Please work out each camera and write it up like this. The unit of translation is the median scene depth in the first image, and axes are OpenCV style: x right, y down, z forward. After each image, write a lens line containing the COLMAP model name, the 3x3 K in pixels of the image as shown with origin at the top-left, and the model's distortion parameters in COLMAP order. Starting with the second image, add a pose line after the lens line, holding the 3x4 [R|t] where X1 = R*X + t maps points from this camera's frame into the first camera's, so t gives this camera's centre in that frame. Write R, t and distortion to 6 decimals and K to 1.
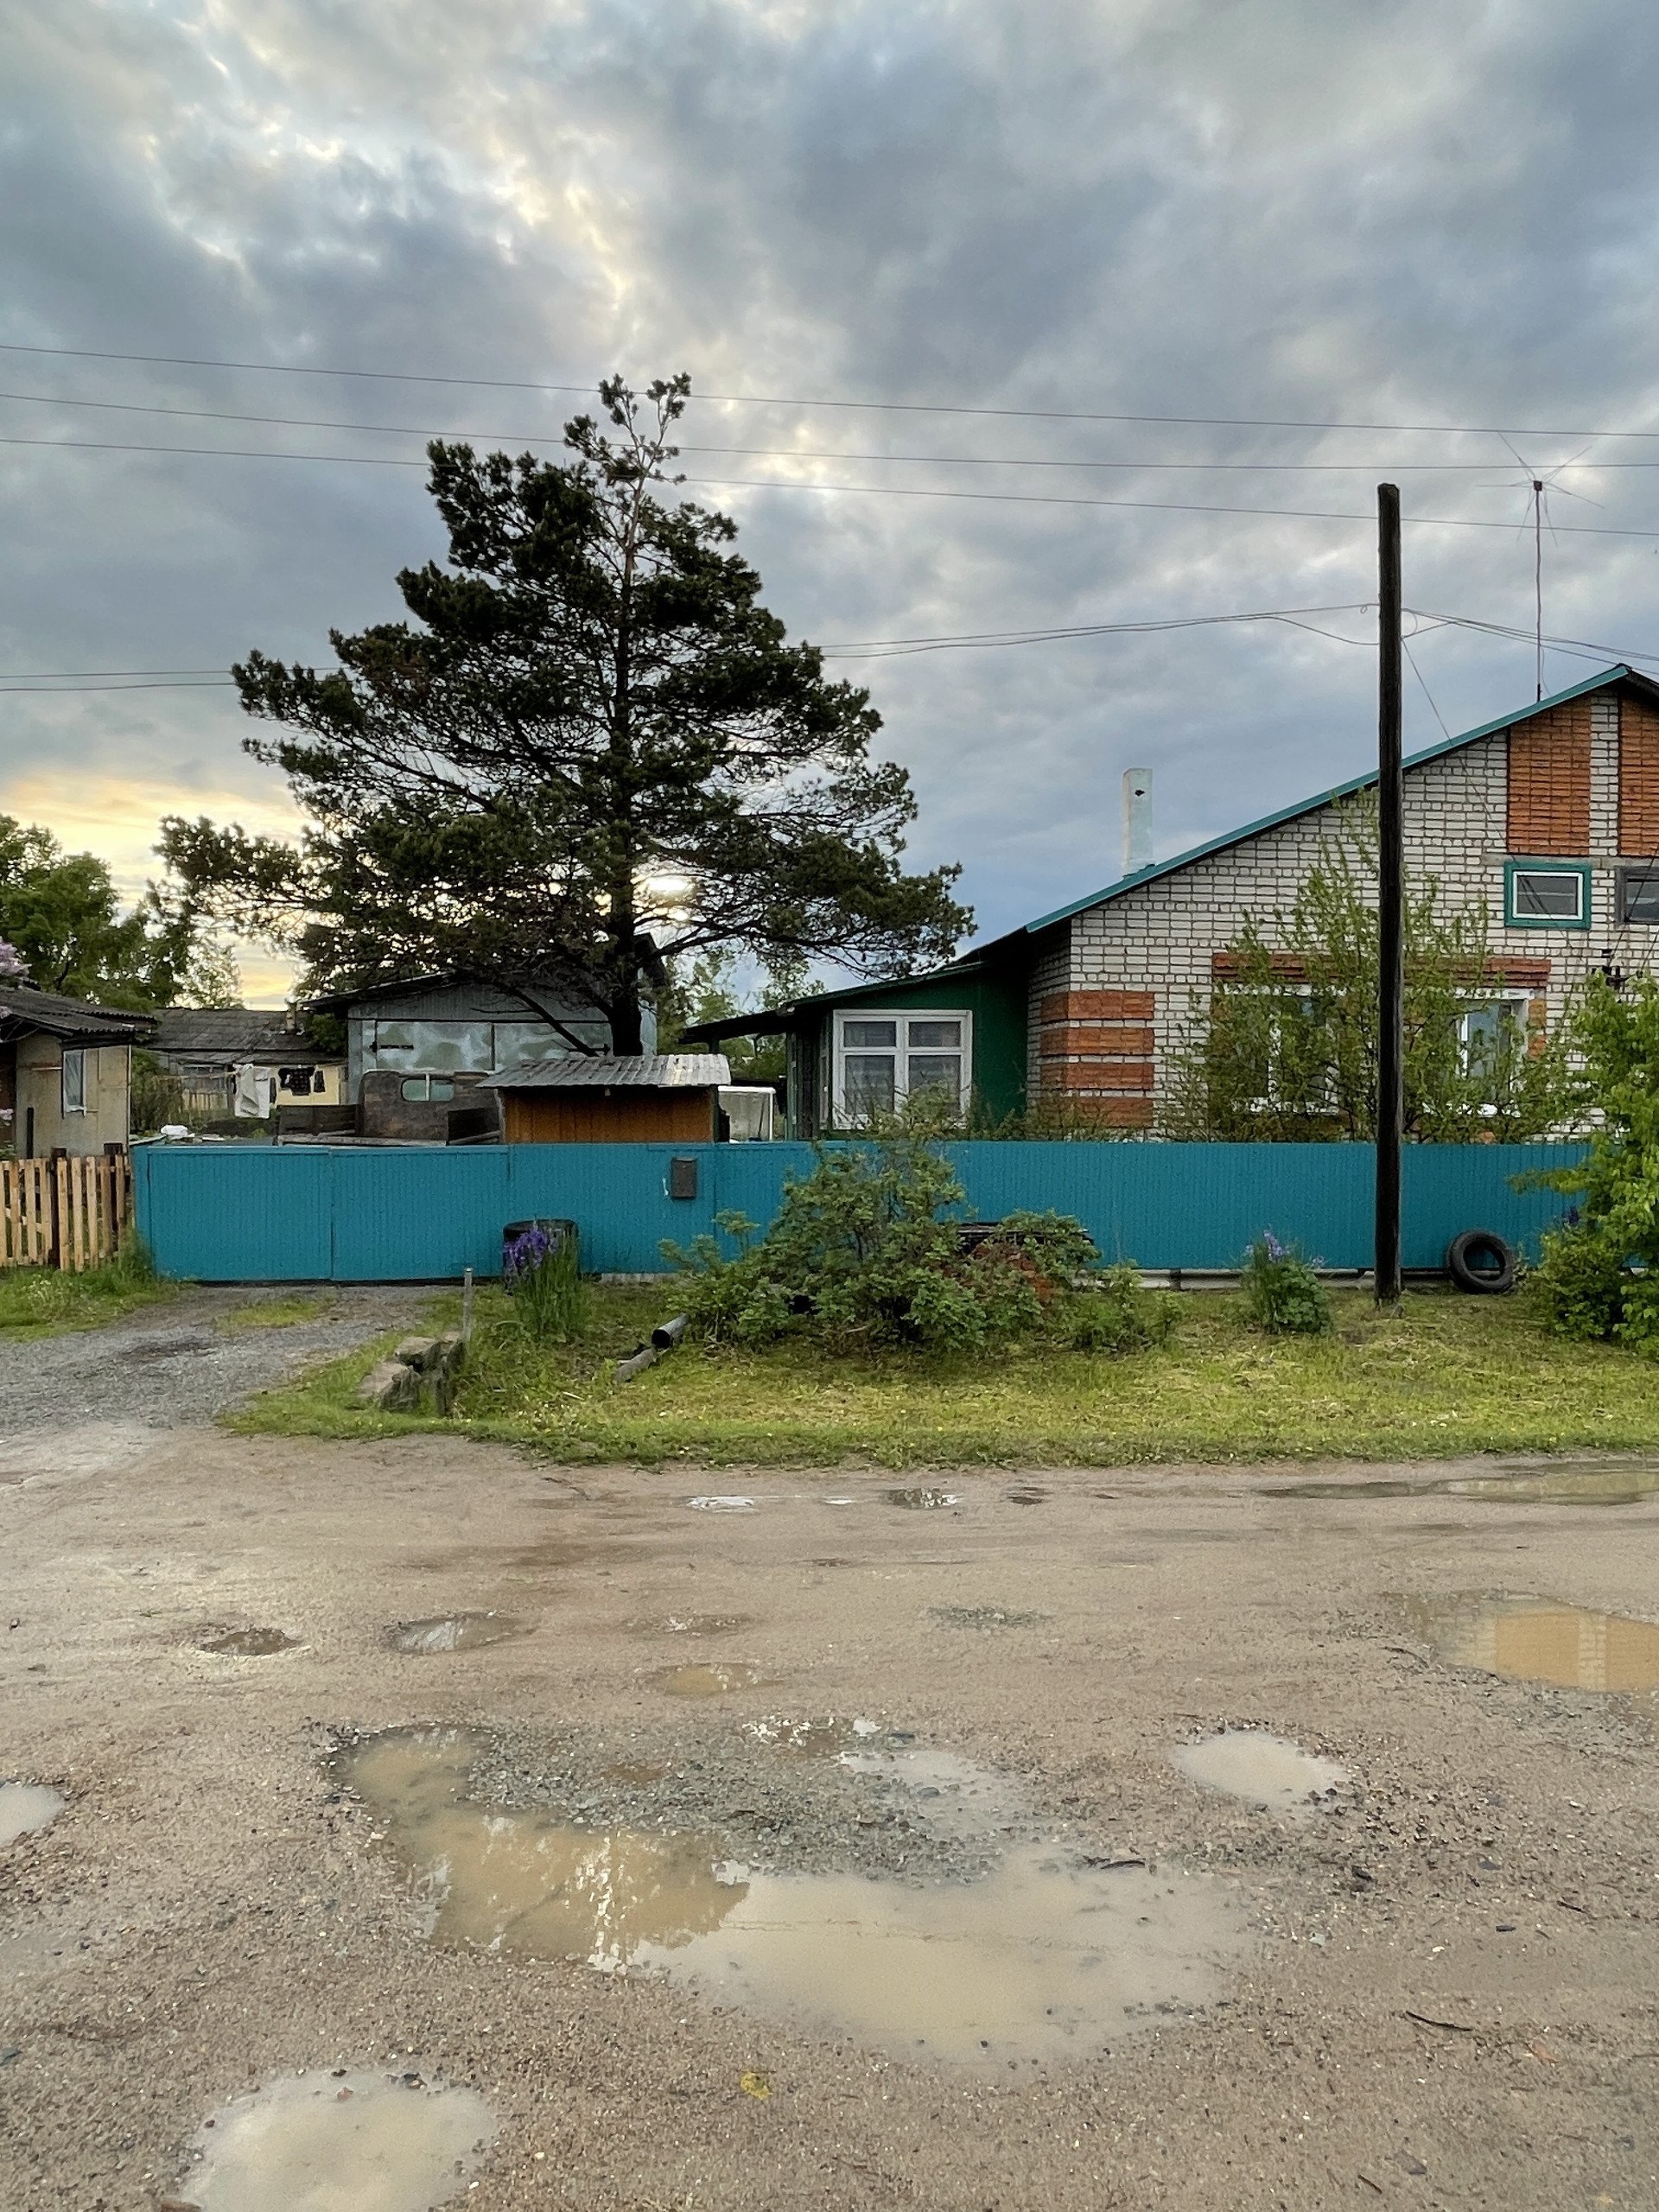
lens RADIAL K [[1502.2, 0, 825.7], [0, 1502.2, 1105.9], [0, 0, 1]] dist [-0.001844, -0.000766]
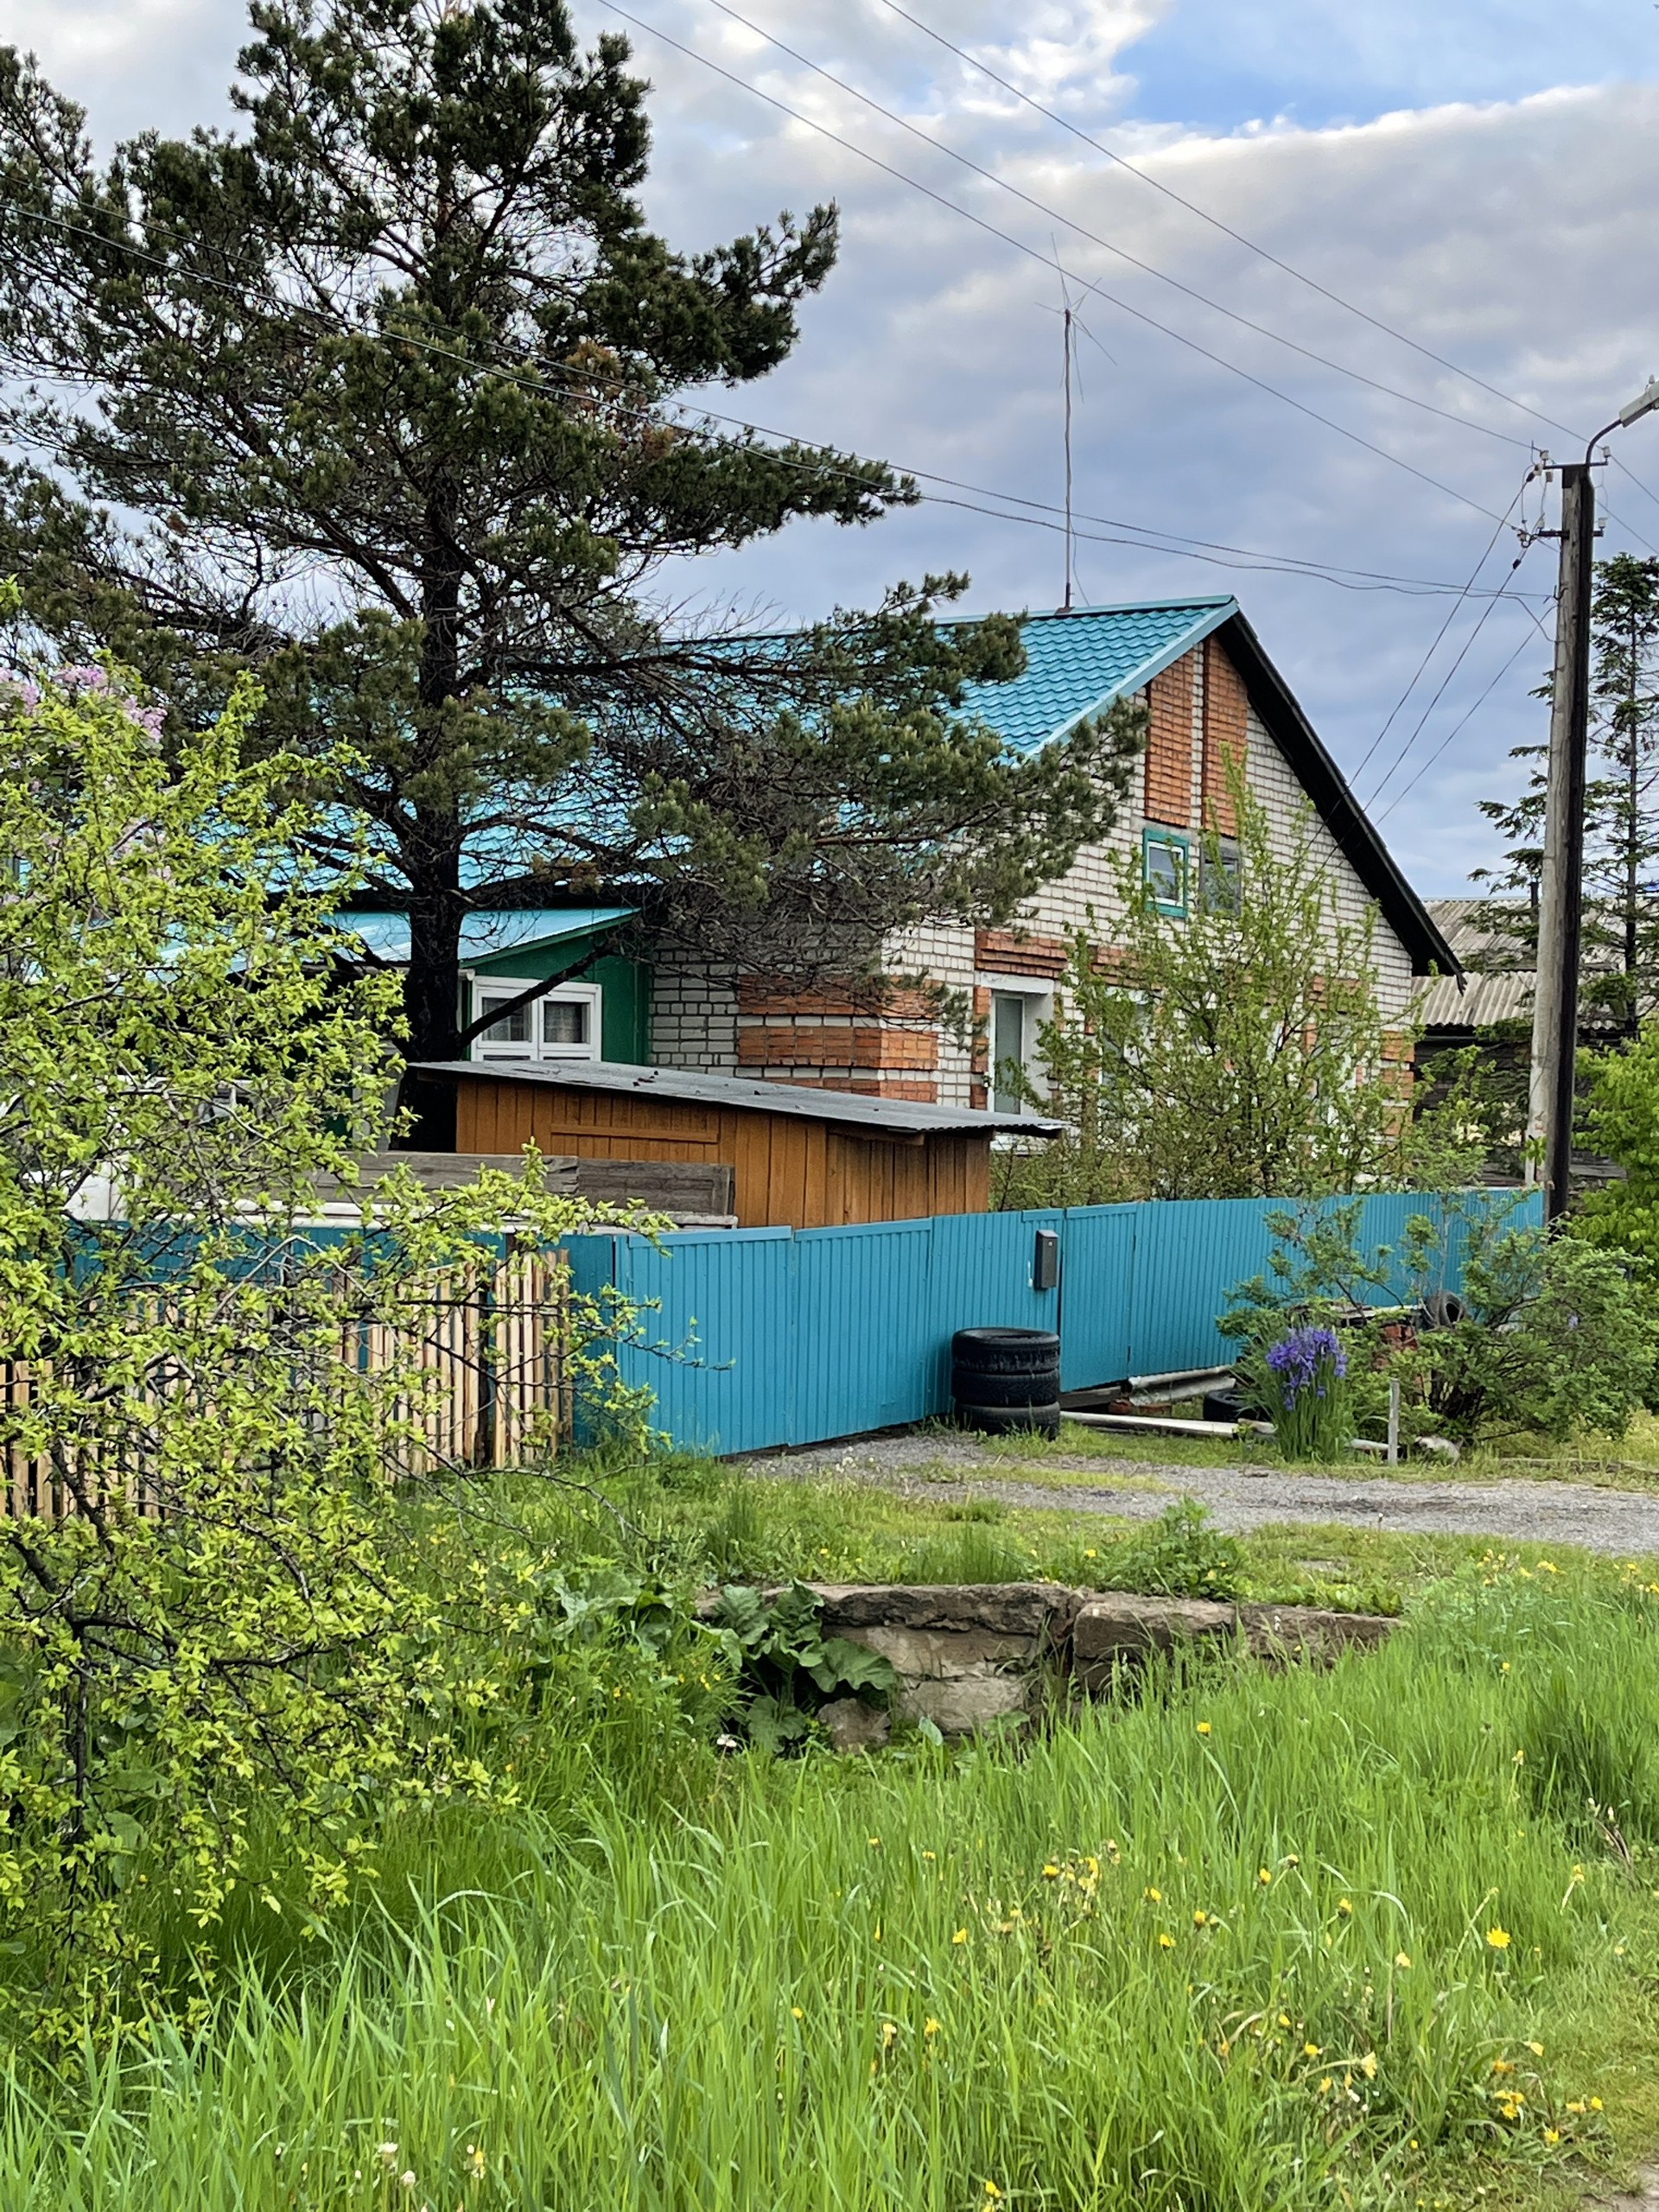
lens RADIAL K [[3313.5, 0, 840.3], [0, 3313.5, 1100.7], [0, 0, 1]] dist [0.068991, 0.000000]
pose [[0.551463, 0.008010, 0.834161, -1.094325], [-0.012364, 0.999923, -0.001428, -0.017090], [-0.834108, -0.009526, 0.551519, 0.185026]]
